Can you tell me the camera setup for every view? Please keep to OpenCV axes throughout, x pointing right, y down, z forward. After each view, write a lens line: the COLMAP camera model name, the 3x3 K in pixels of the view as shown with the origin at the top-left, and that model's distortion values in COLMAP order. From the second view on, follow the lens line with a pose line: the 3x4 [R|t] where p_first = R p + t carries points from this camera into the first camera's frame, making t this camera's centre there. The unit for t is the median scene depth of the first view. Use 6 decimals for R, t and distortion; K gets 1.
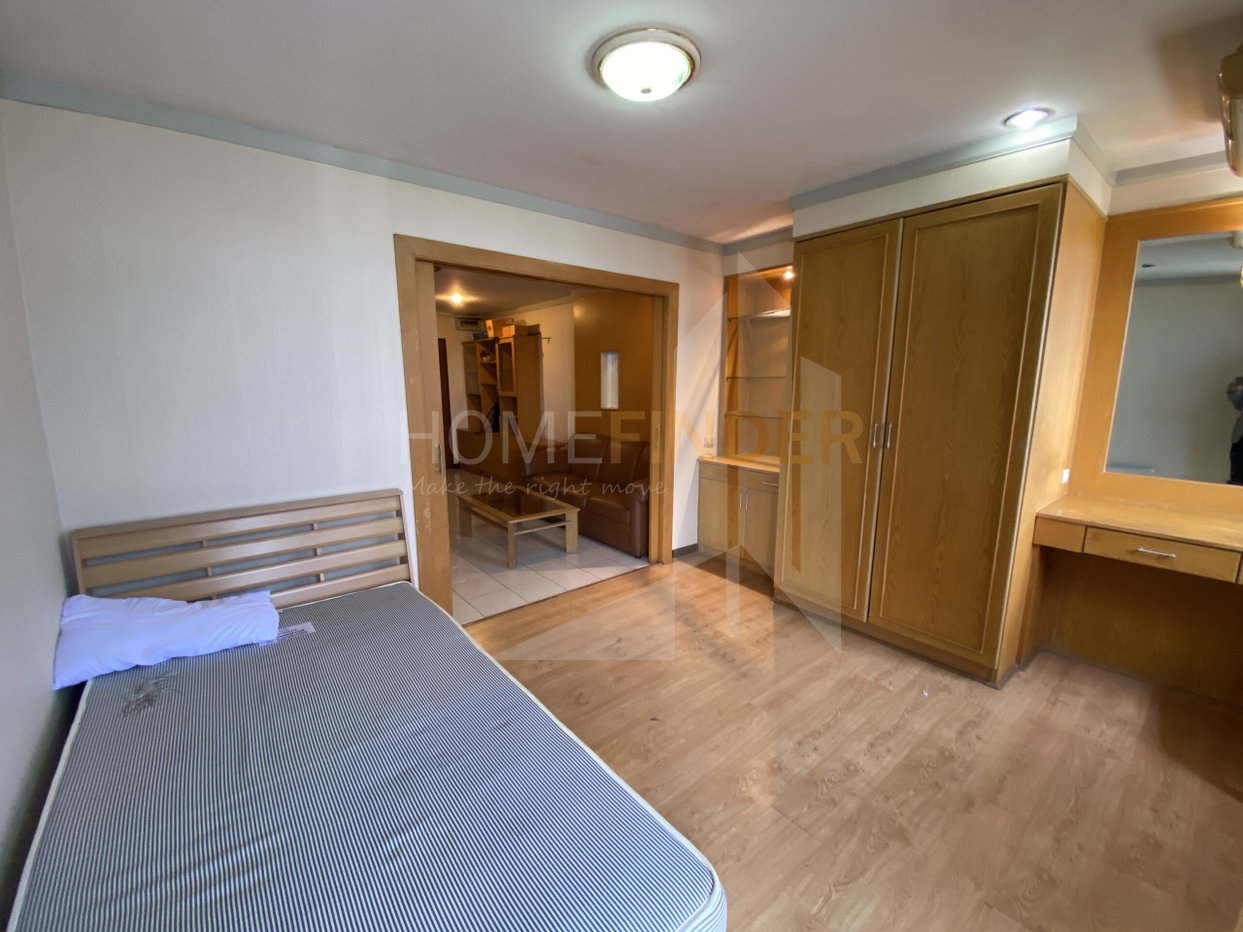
lens RADIAL K [[501.0, 0, 620.7], [0, 501.0, 470.6], [0, 0, 1]] dist [0.030417, -0.027866]
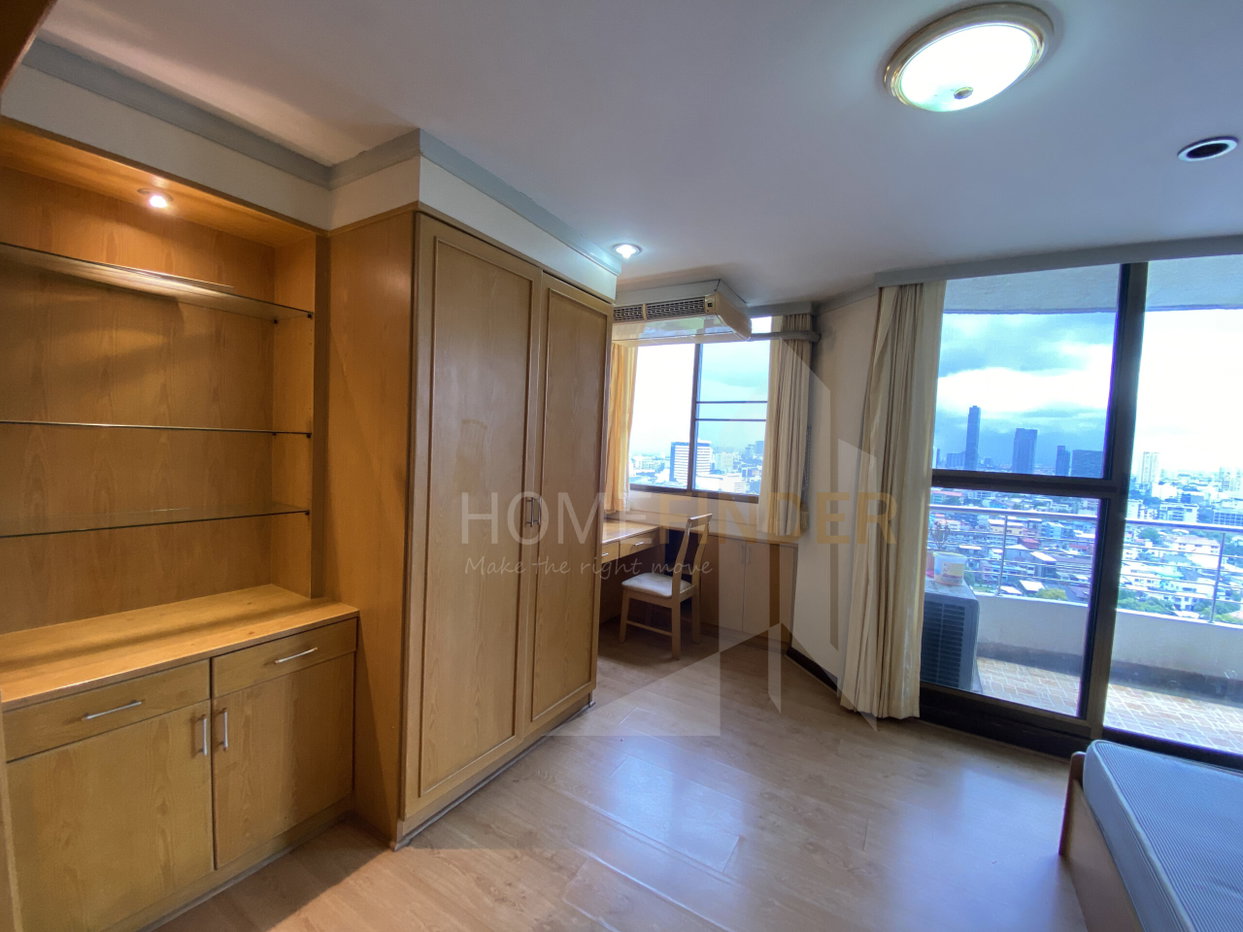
lens RADIAL K [[501.0, 0, 620.7], [0, 501.0, 470.6], [0, 0, 1]] dist [0.030417, -0.027866]
pose [[-0.329532, -0.075630, 0.941110, -0.328159], [0.124128, 0.984664, 0.122594, -0.228913], [-0.935949, 0.157217, -0.315091, 1.128800]]
